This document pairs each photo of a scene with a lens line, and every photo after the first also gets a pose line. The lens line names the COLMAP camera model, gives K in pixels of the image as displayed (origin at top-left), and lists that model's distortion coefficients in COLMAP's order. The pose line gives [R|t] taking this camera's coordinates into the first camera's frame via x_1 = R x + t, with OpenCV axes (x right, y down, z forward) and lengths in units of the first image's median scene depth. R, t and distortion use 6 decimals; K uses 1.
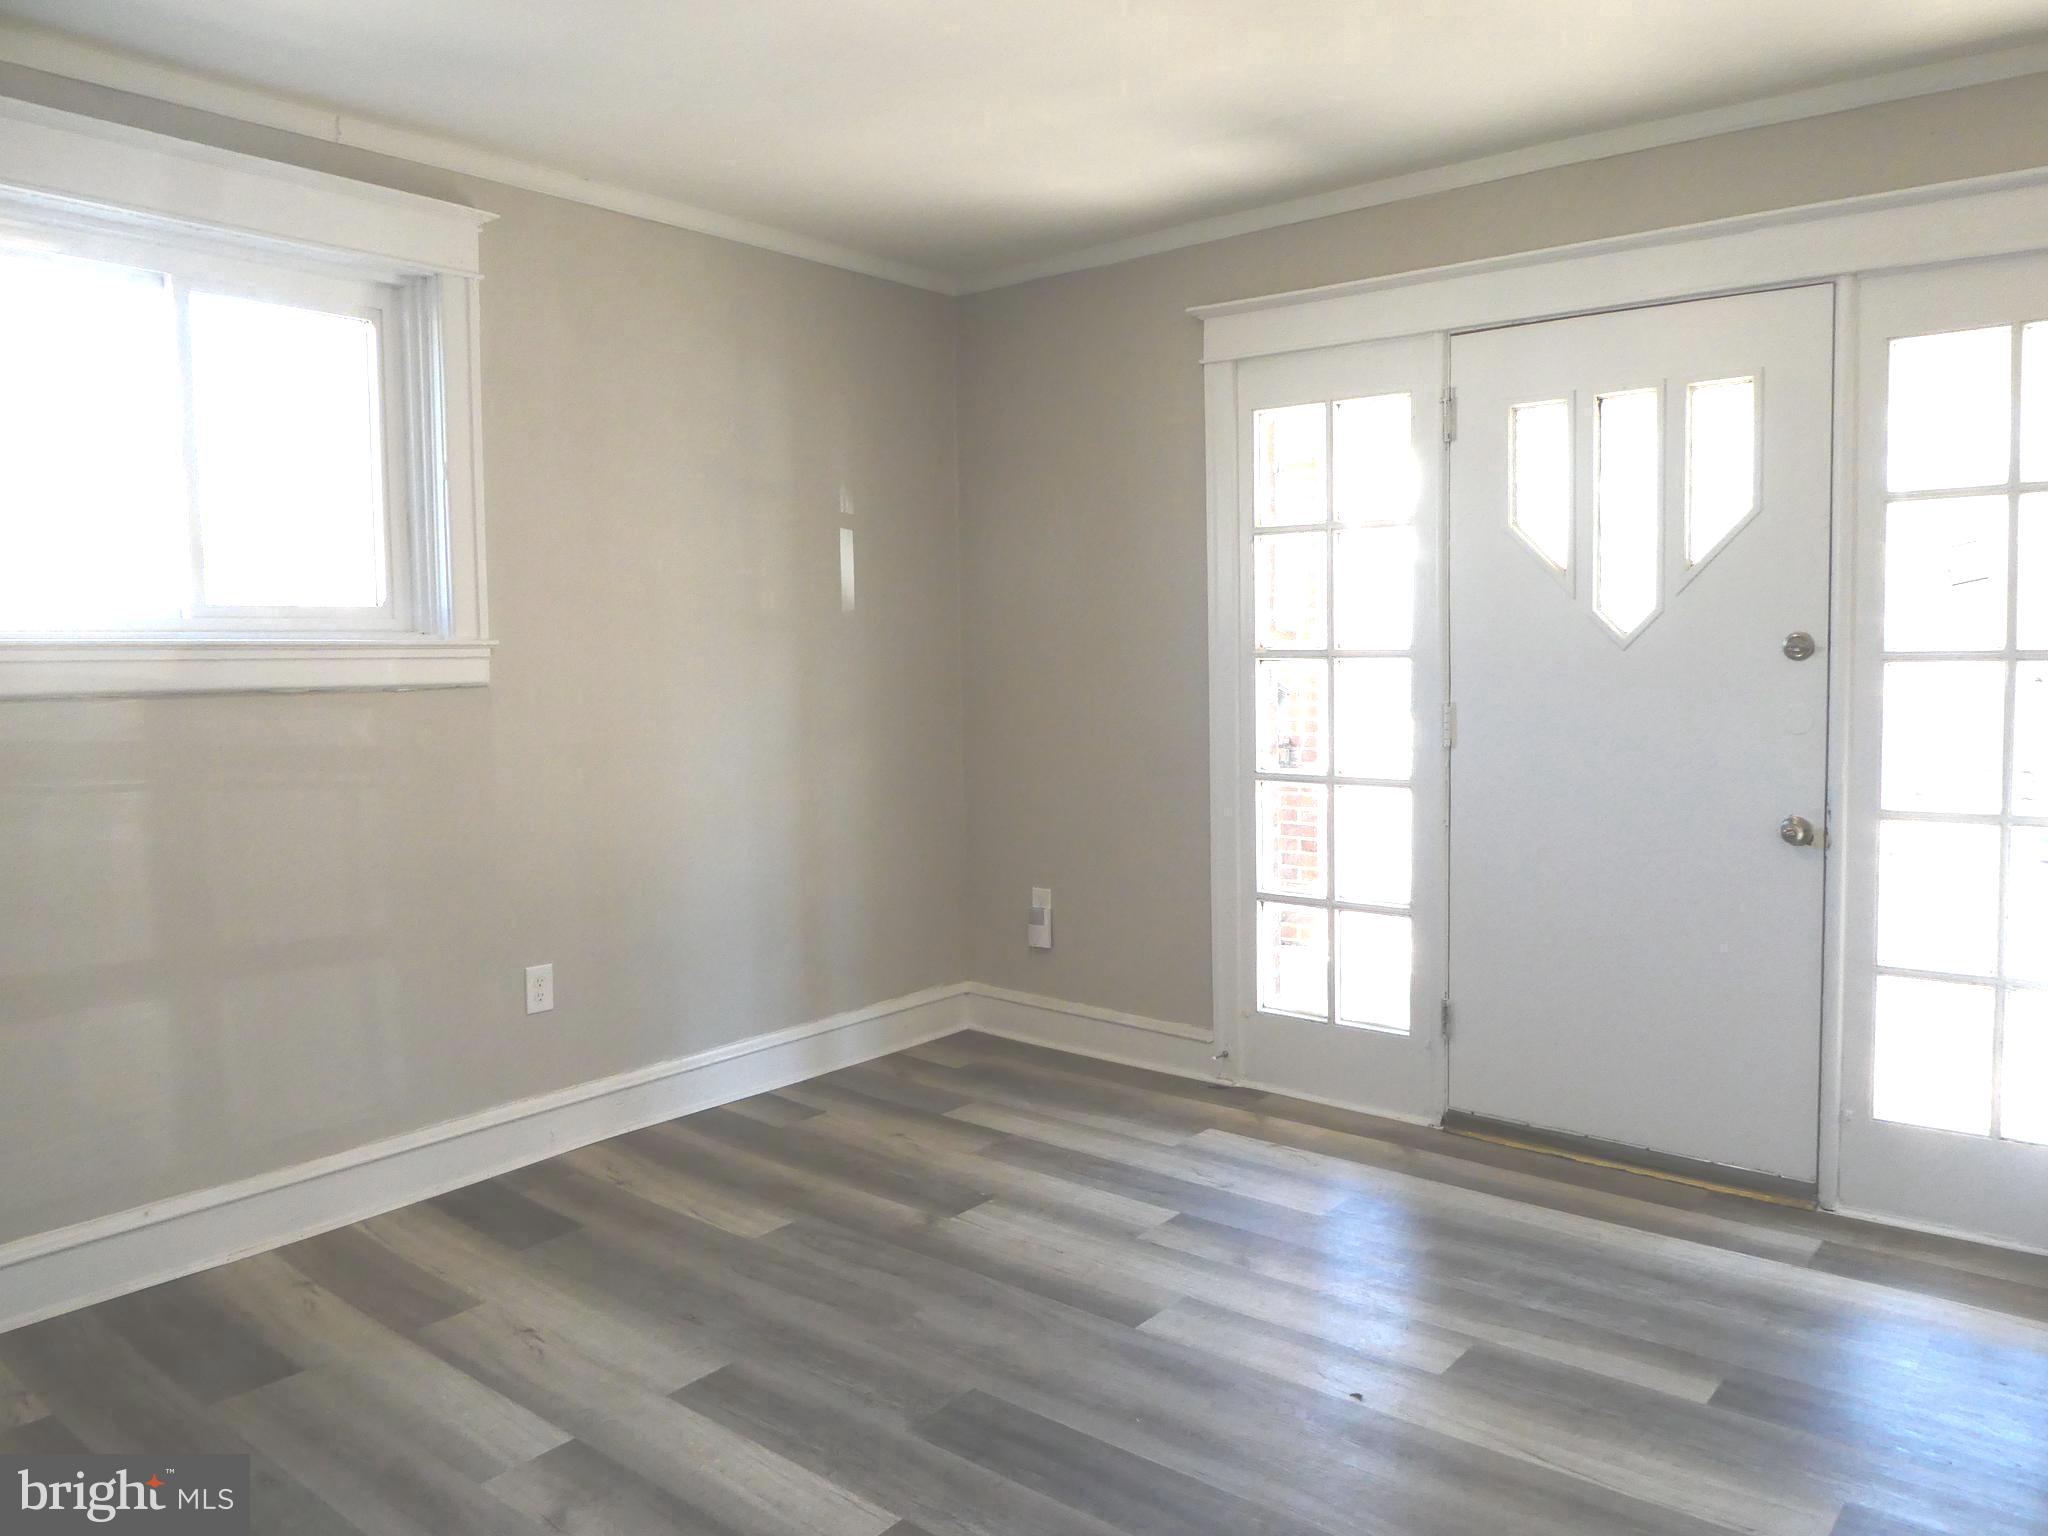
lens RADIAL K [[1465.7, 0, 1029.9], [0, 1465.7, 769.6], [0, 0, 1]] dist [-0.014931, -0.003264]
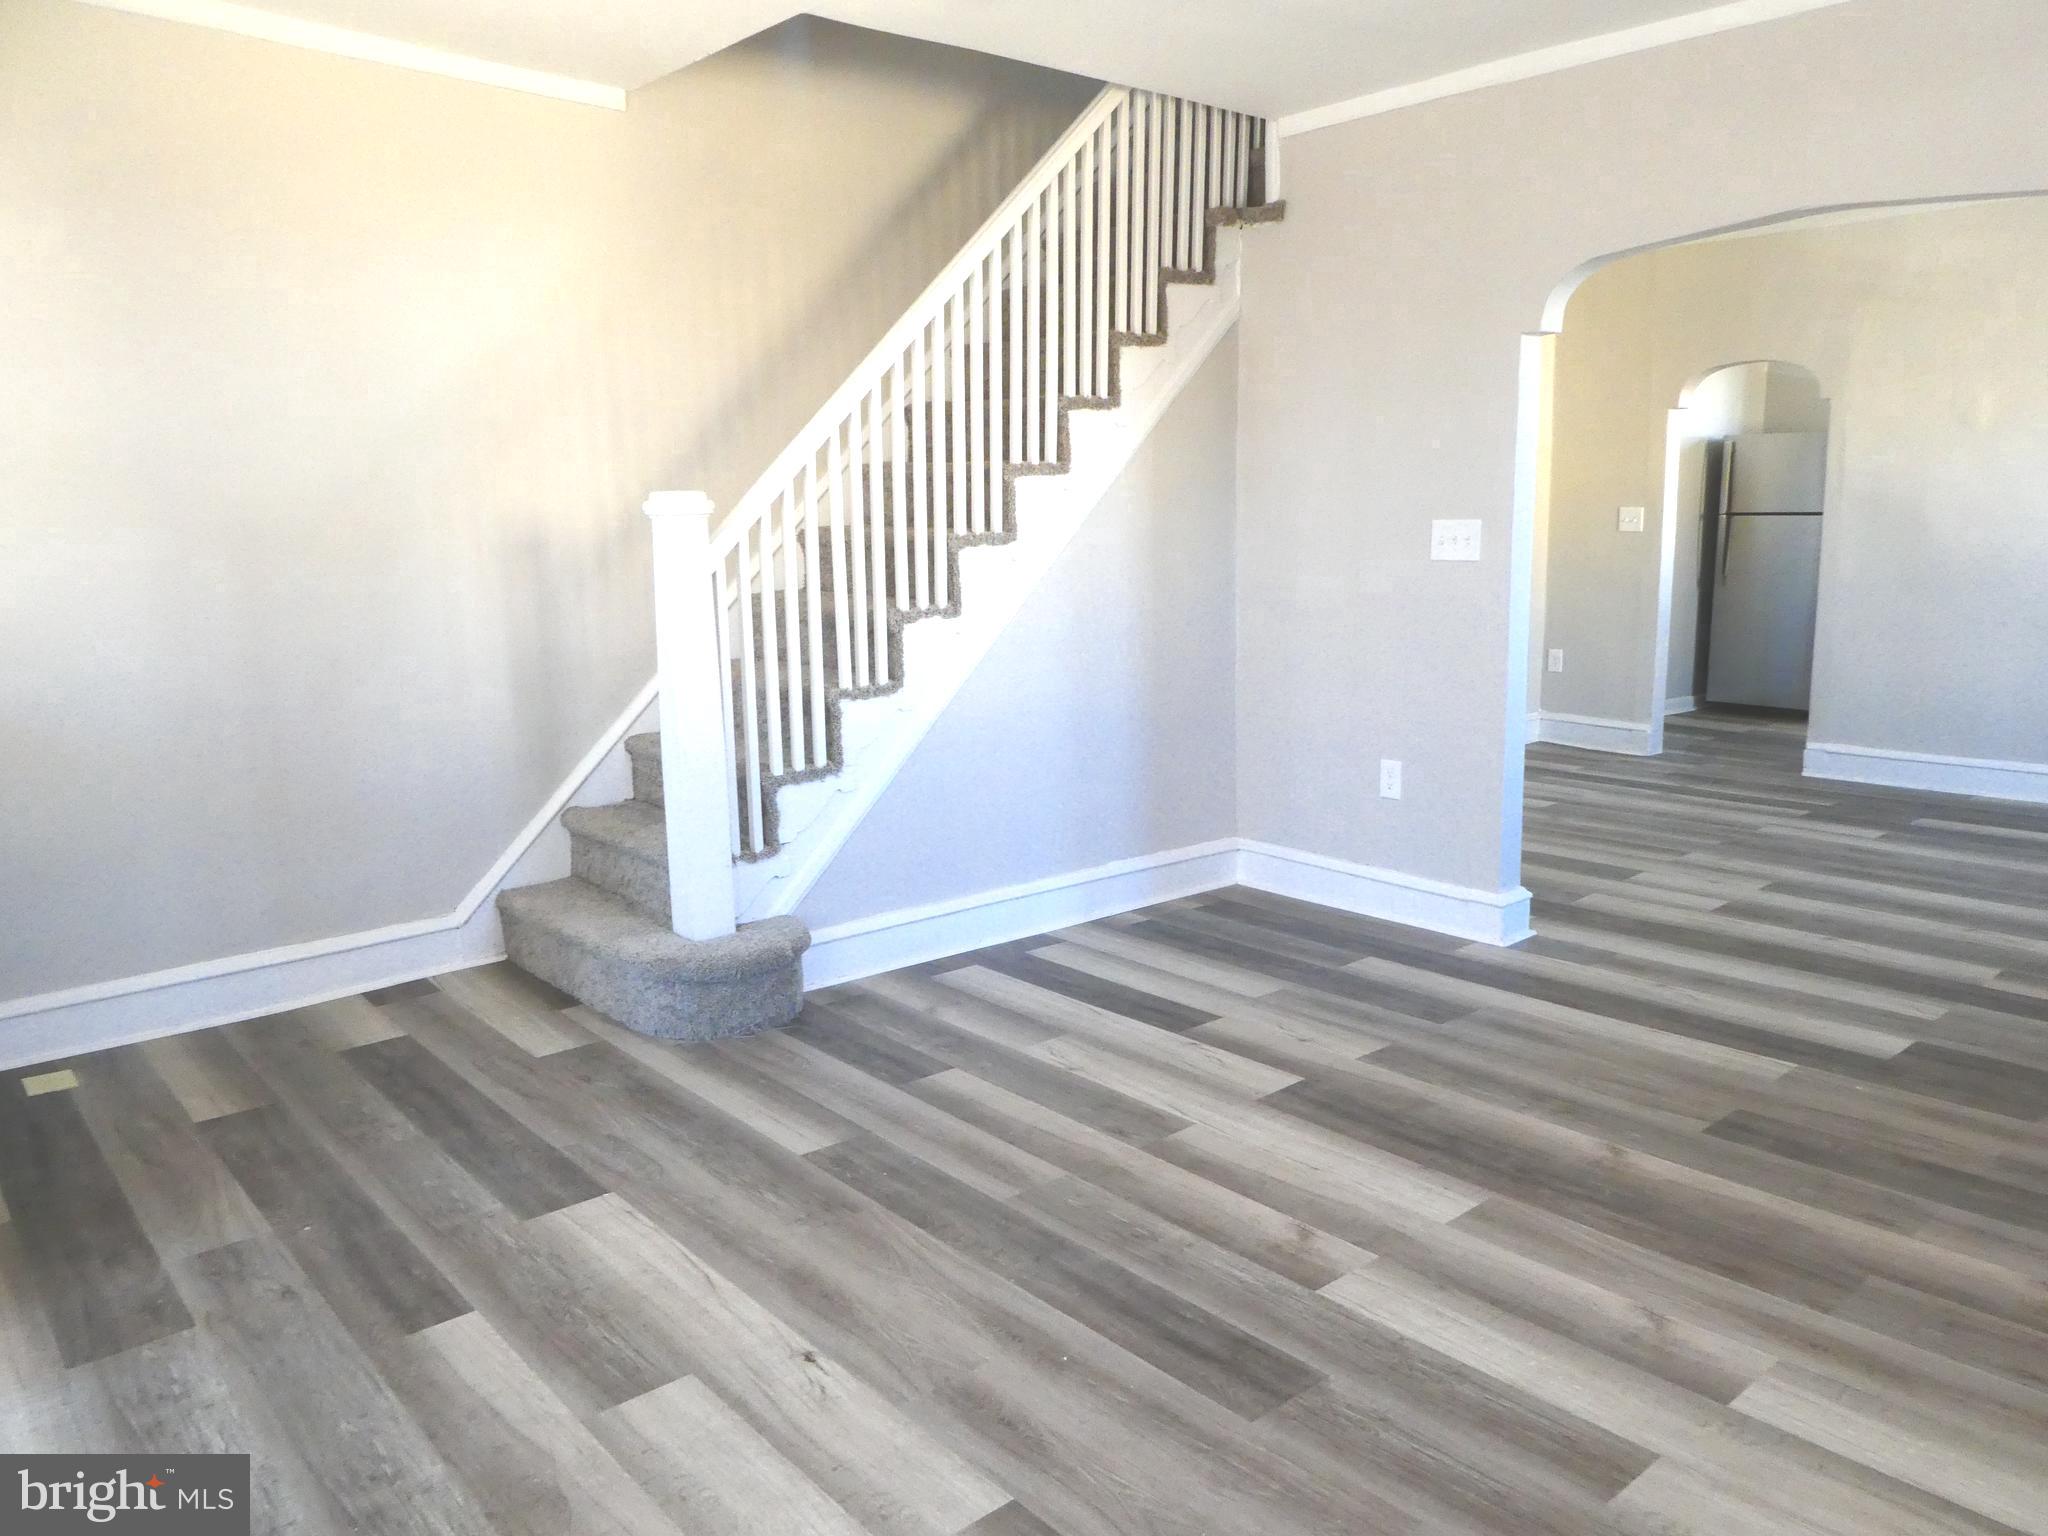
lens RADIAL K [[1465.7, 0, 1022.5], [0, 1465.7, 760.2], [0, 0, 1]] dist [-0.014931, -0.003264]
pose [[-0.984358, 0.008573, 0.175973, -0.043816], [0.050215, 0.971038, 0.233588, -0.087027], [-0.168874, 0.238770, -0.956279, 1.273333]]
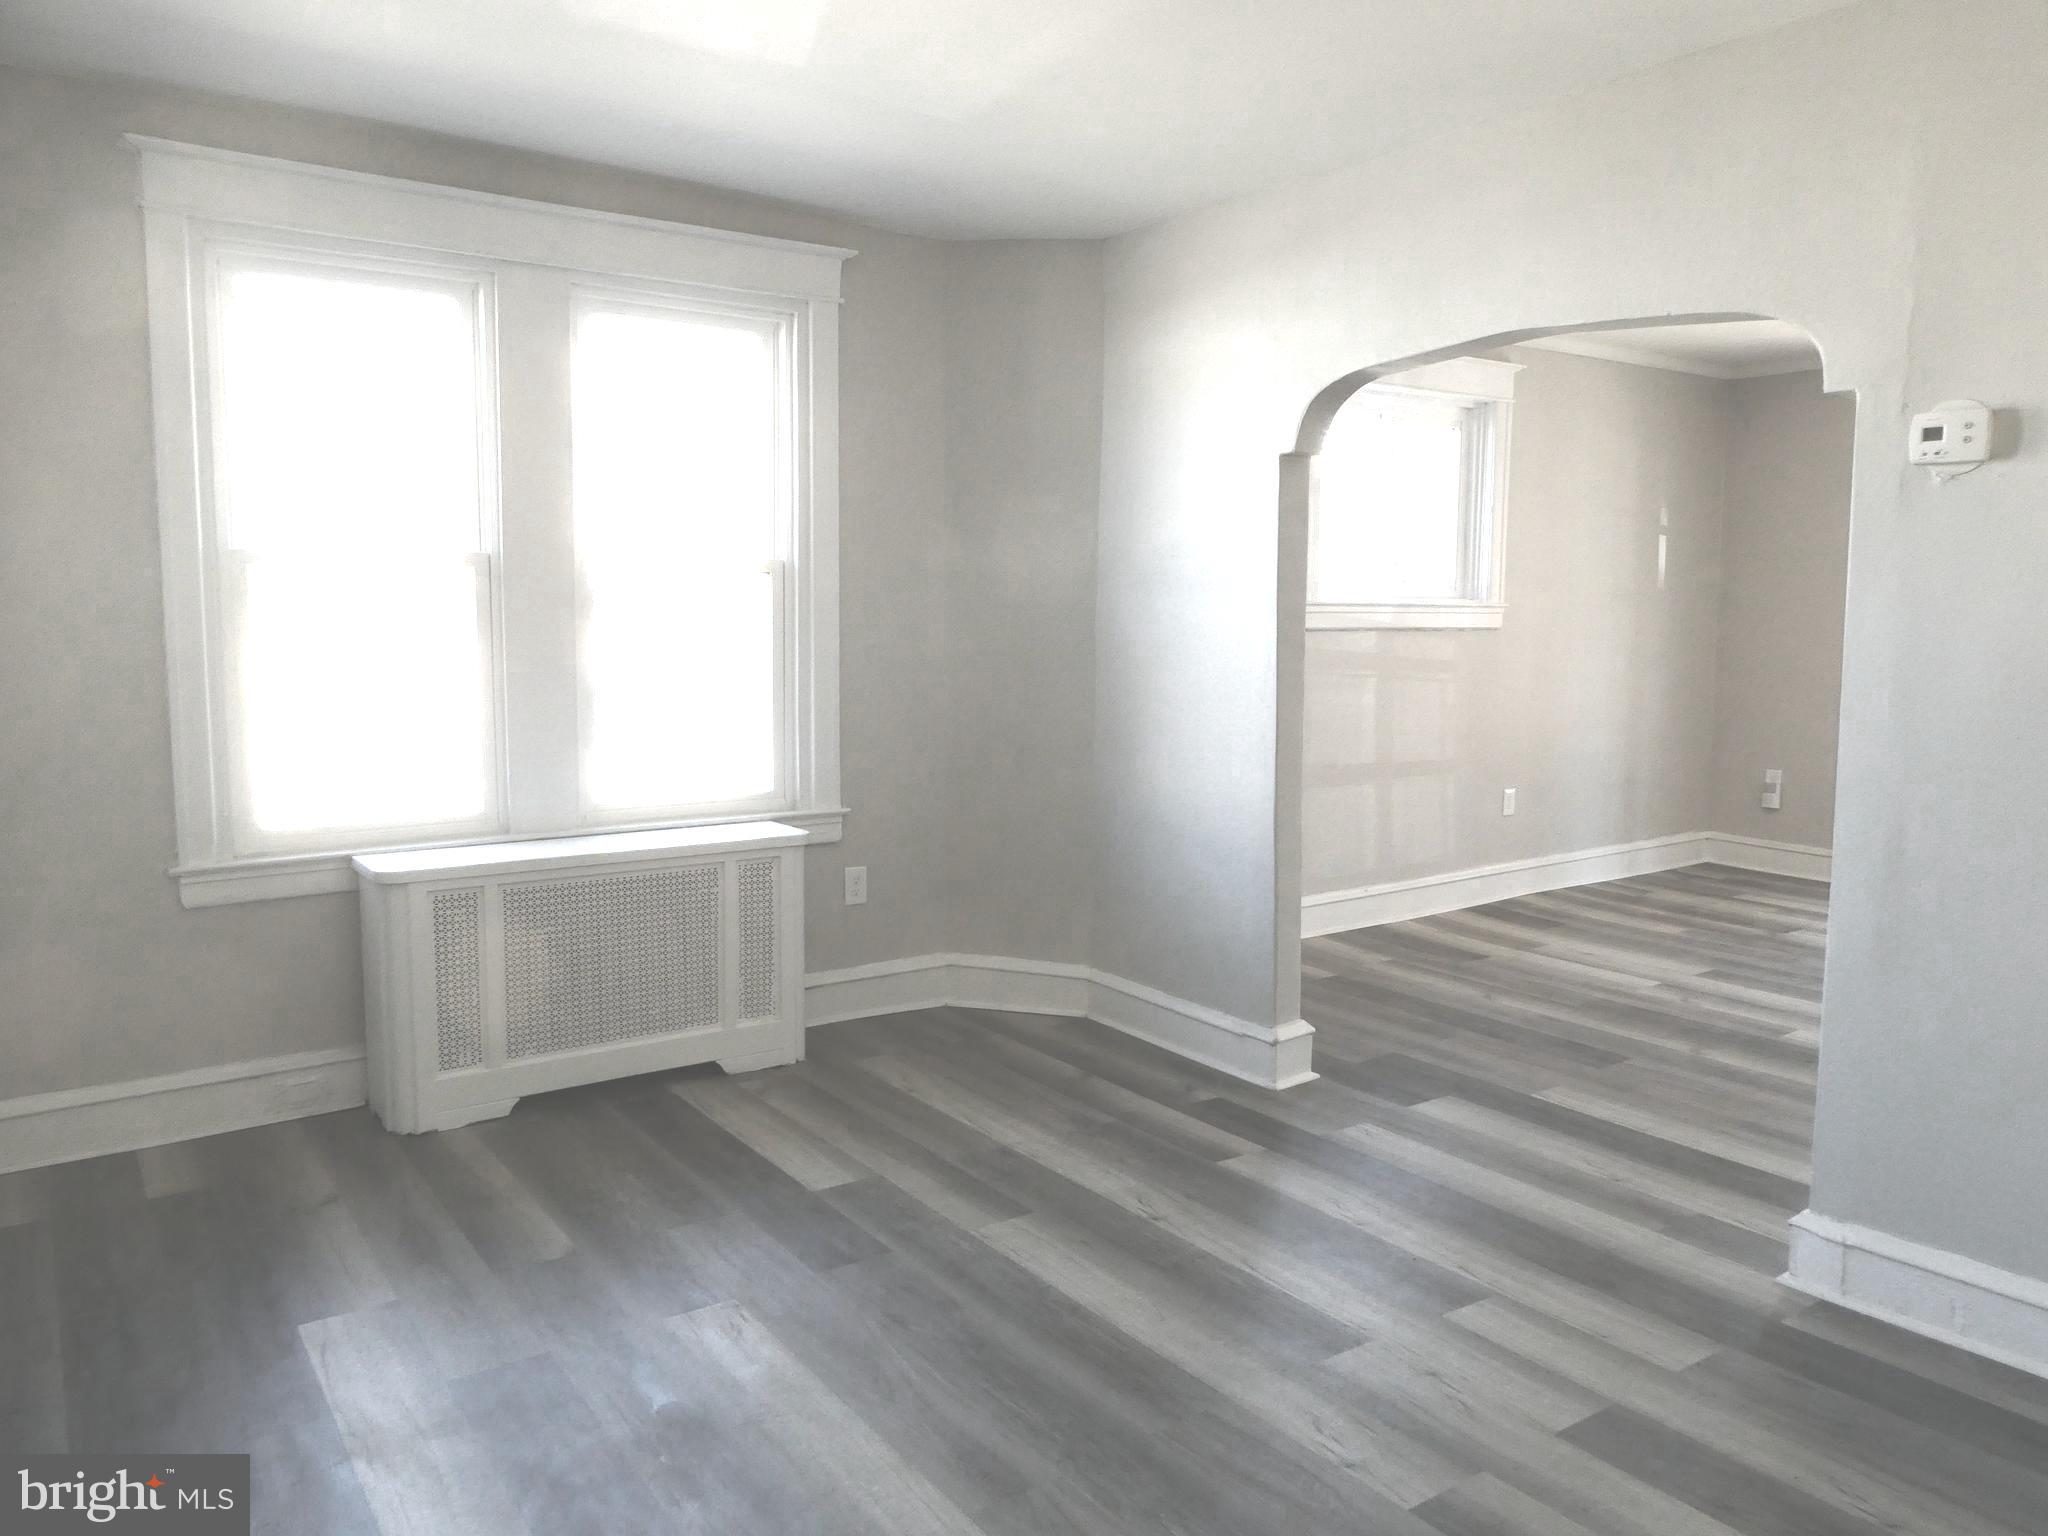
lens RADIAL K [[1465.7, 0, 1036.0], [0, 1465.7, 752.9], [0, 0, 1]] dist [-0.014931, -0.003264]
pose [[0.964765, 0.041910, -0.259753, -0.468403], [-0.036228, 0.998989, 0.026627, 0.070523], [0.260606, -0.016278, 0.965308, -0.921403]]
